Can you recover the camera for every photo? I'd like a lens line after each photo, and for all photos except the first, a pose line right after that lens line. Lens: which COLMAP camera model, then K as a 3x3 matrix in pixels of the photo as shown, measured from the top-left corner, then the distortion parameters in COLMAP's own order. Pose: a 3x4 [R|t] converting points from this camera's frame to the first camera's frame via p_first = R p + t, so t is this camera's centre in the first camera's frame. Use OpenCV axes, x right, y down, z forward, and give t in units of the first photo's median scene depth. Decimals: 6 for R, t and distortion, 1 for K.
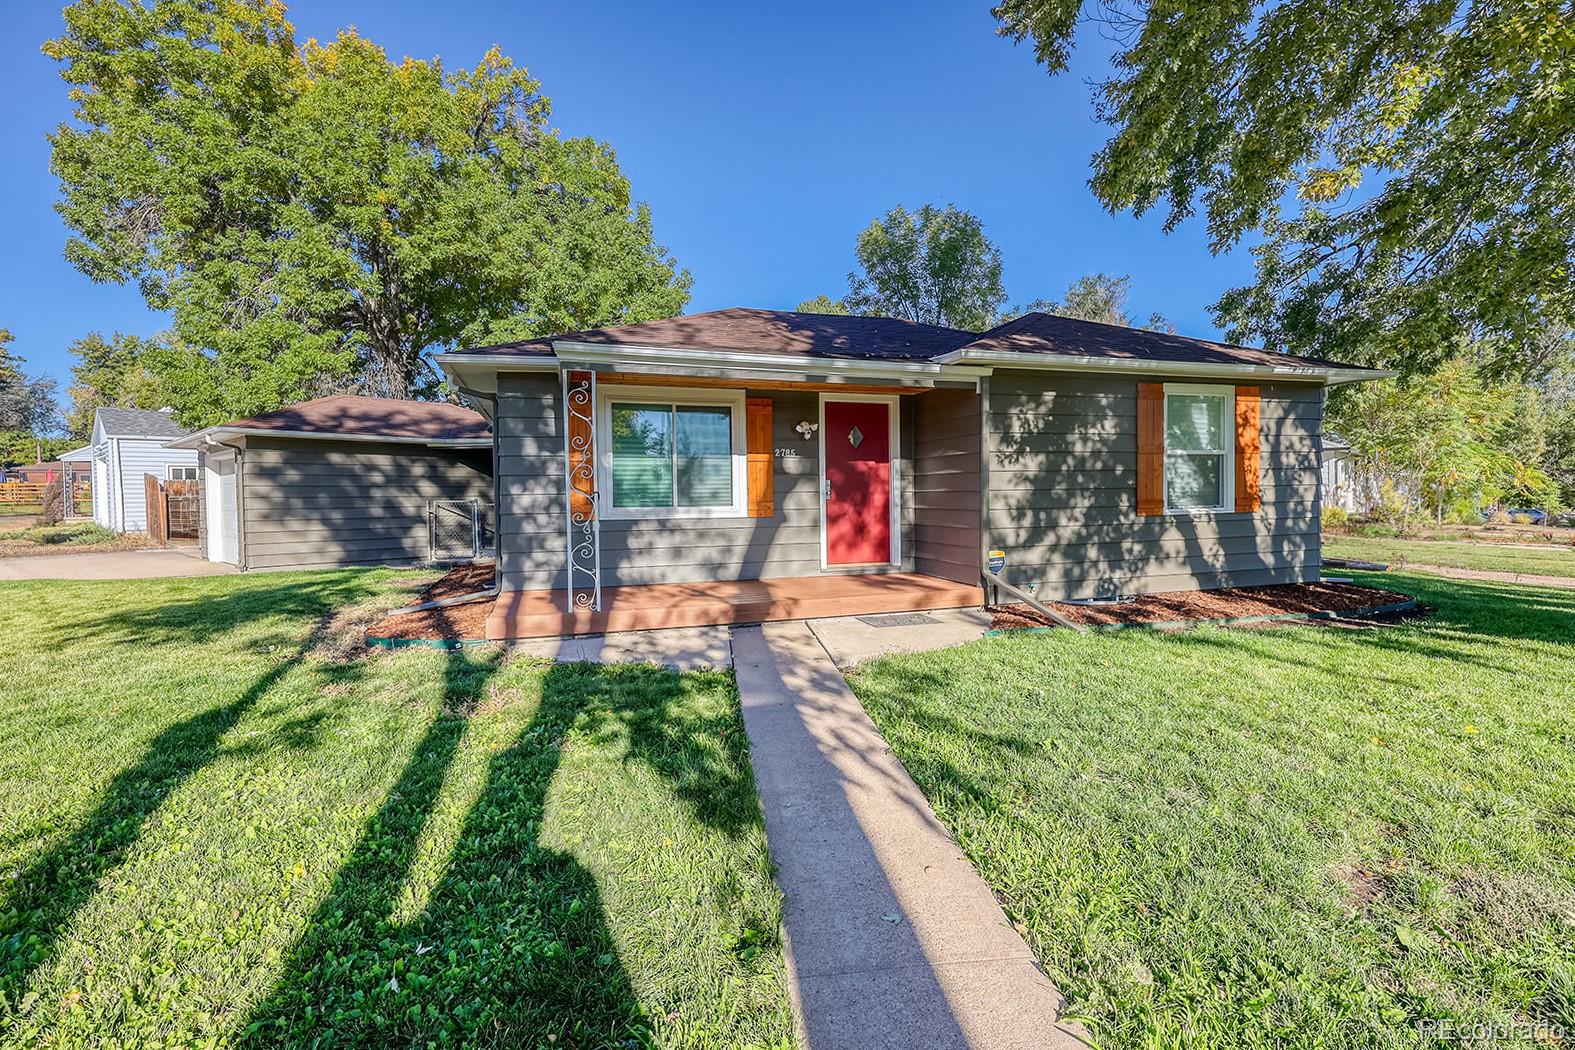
lens RADIAL K [[663.7, 0, 795.2], [0, 663.7, 529.1], [0, 0, 1]] dist [-0.001326, -0.000237]
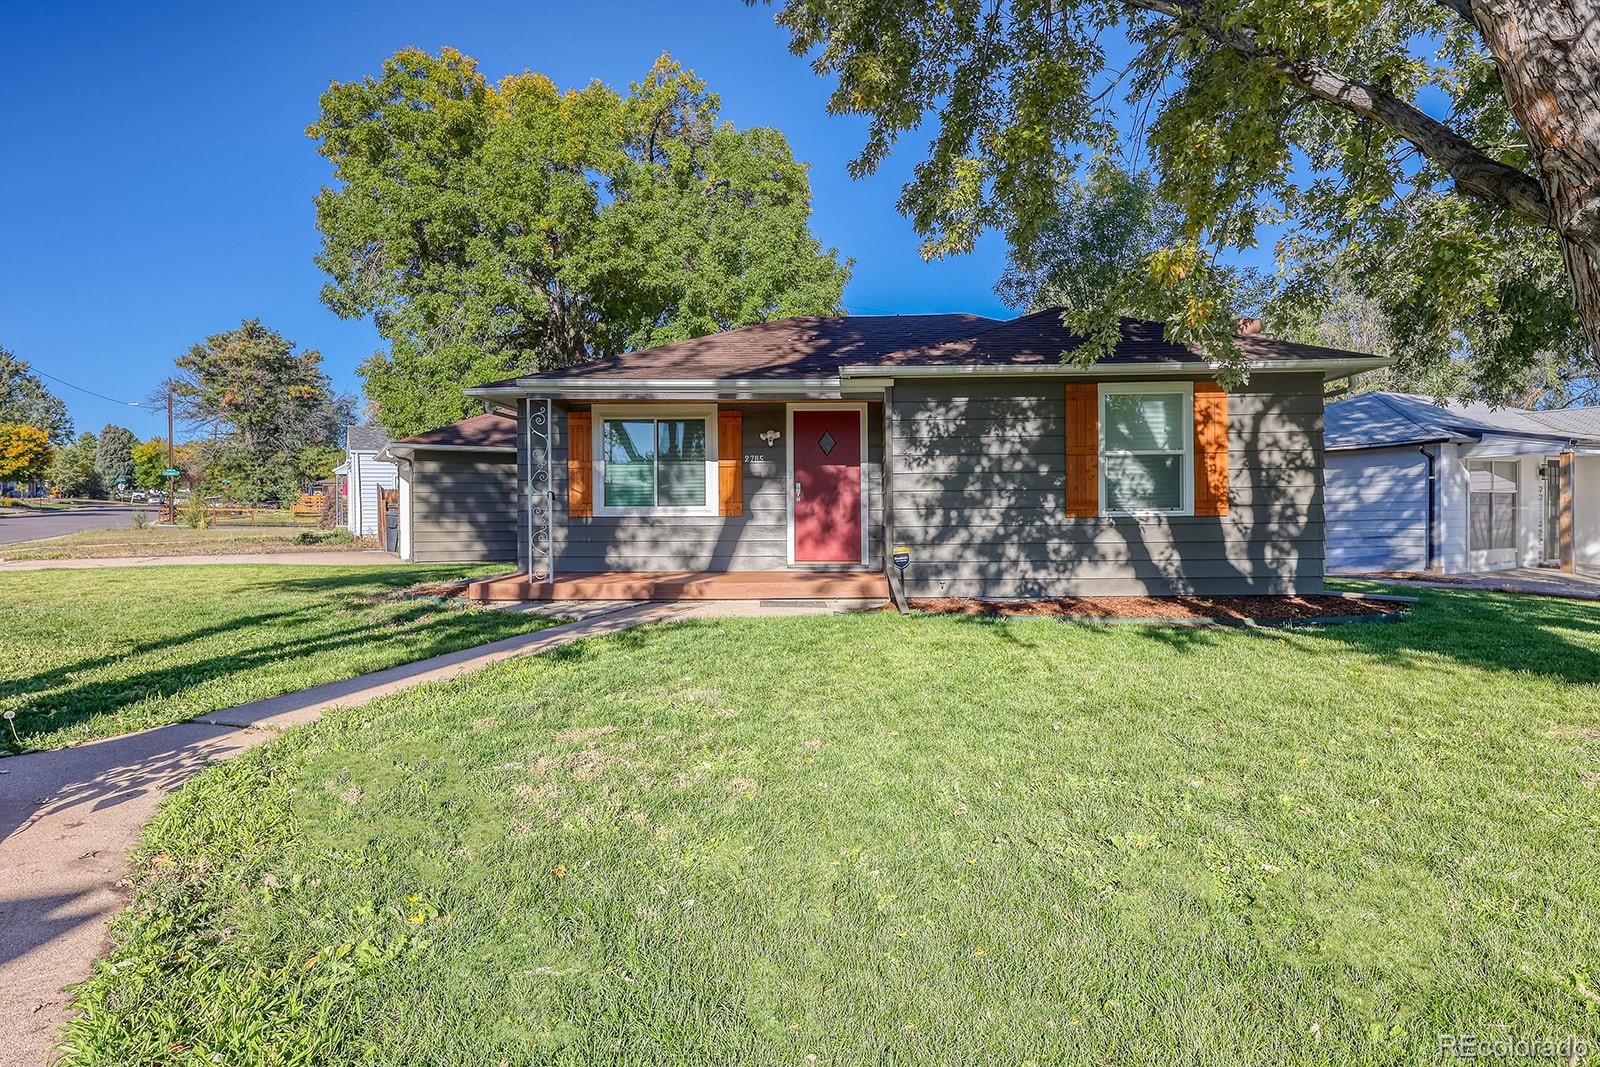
lens RADIAL K [[793.0, 0, 799.8], [0, 793.0, 542.1], [0, 0, 1]] dist [-0.000048, 0.000310]
pose [[0.951291, 0.019017, -0.307708, 0.477844], [-0.021428, 0.999760, -0.004458, 0.031104], [0.307549, 0.010834, 0.951471, -0.247913]]
